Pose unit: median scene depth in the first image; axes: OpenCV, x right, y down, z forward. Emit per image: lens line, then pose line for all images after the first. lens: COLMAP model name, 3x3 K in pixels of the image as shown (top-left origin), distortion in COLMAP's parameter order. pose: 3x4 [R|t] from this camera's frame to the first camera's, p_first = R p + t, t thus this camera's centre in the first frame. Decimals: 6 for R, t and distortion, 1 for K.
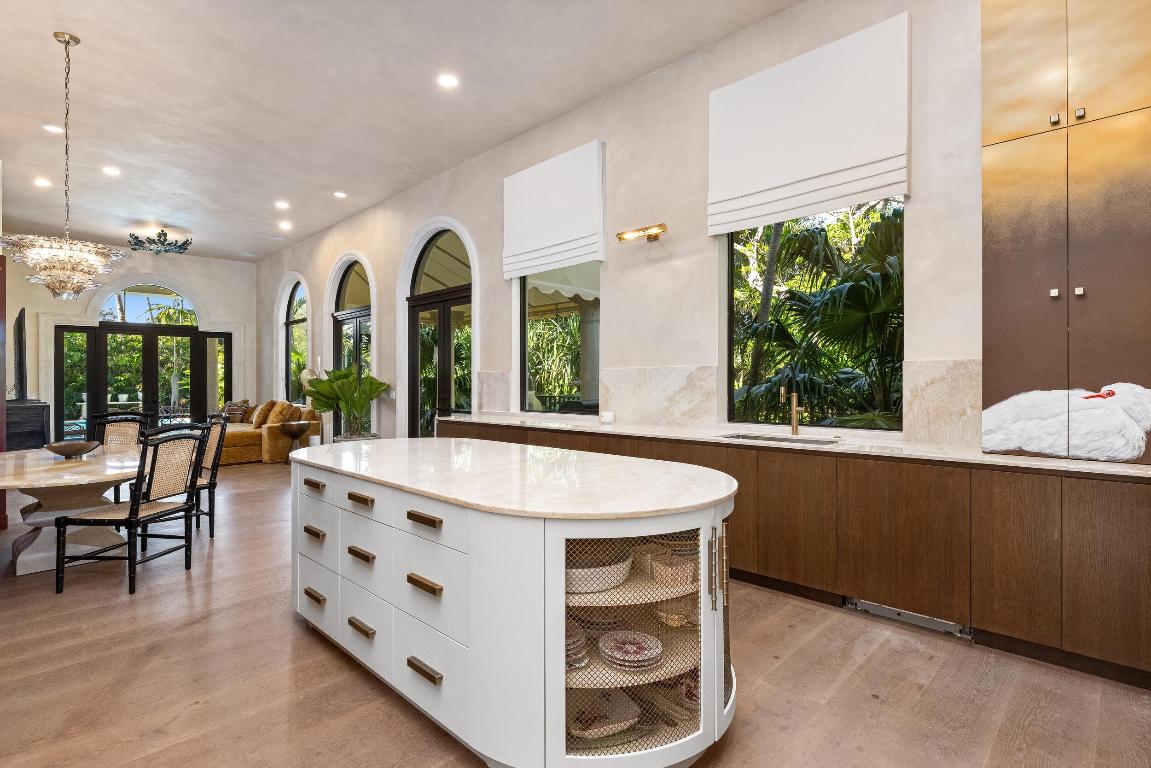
lens RADIAL K [[556.3, 0, 555.9], [0, 556.3, 376.2], [0, 0, 1]] dist [-0.003066, -0.001230]
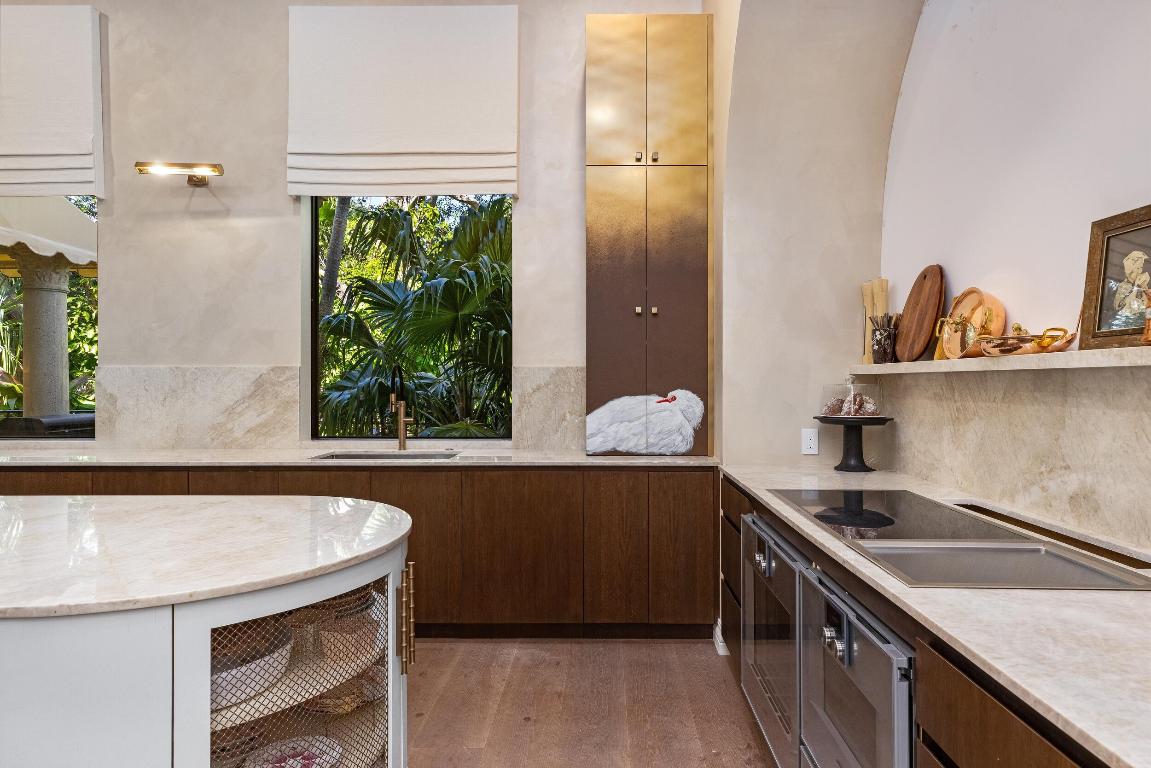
lens RADIAL K [[685.0, 0, 583.9], [0, 685.0, 380.1], [0, 0, 1]] dist [0.007137, -0.000174]
pose [[0.709587, 0.010806, 0.704535, -0.147183], [-0.010241, 0.999935, -0.005022, 0.001279], [-0.704543, -0.003651, 0.709652, 0.077598]]
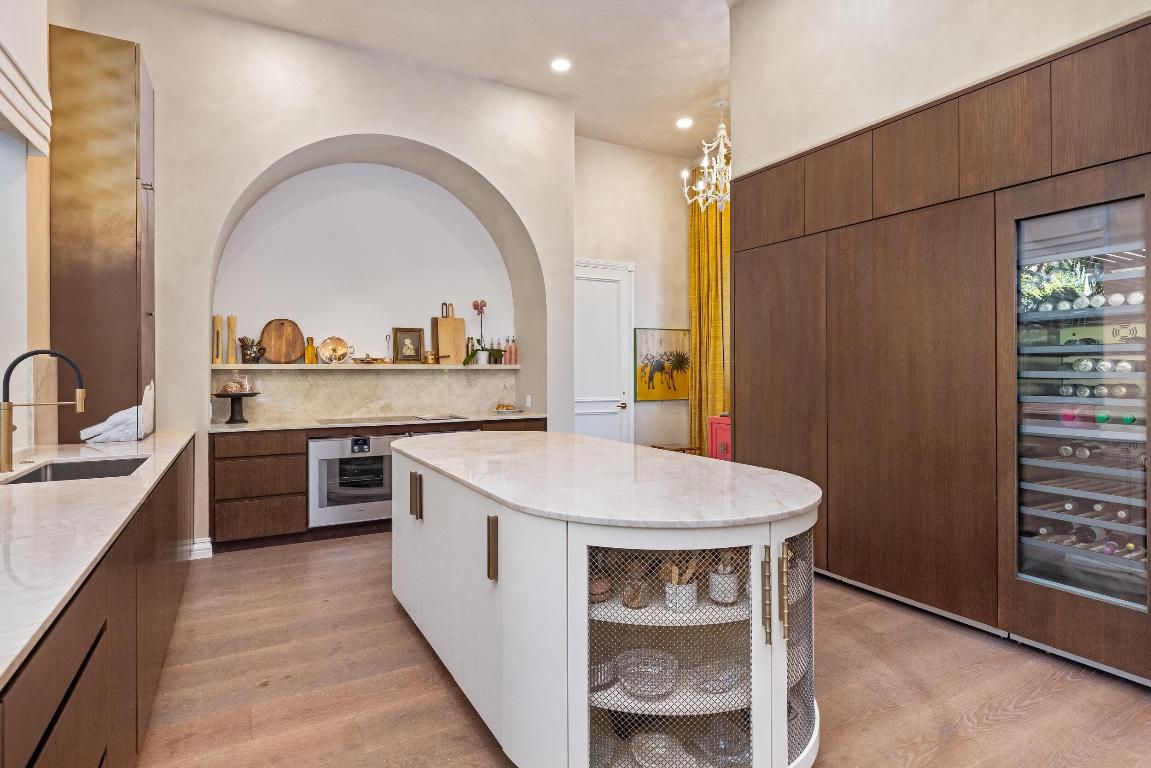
lens RADIAL K [[635.3, 0, 596.4], [0, 635.3, 372.4], [0, 0, 1]] dist [0.011485, 0.000538]
pose [[-0.978497, 0.012985, 0.205854, -0.432302], [0.012031, 0.999910, -0.005886, 0.013763], [-0.205912, -0.003282, -0.978565, 2.006904]]
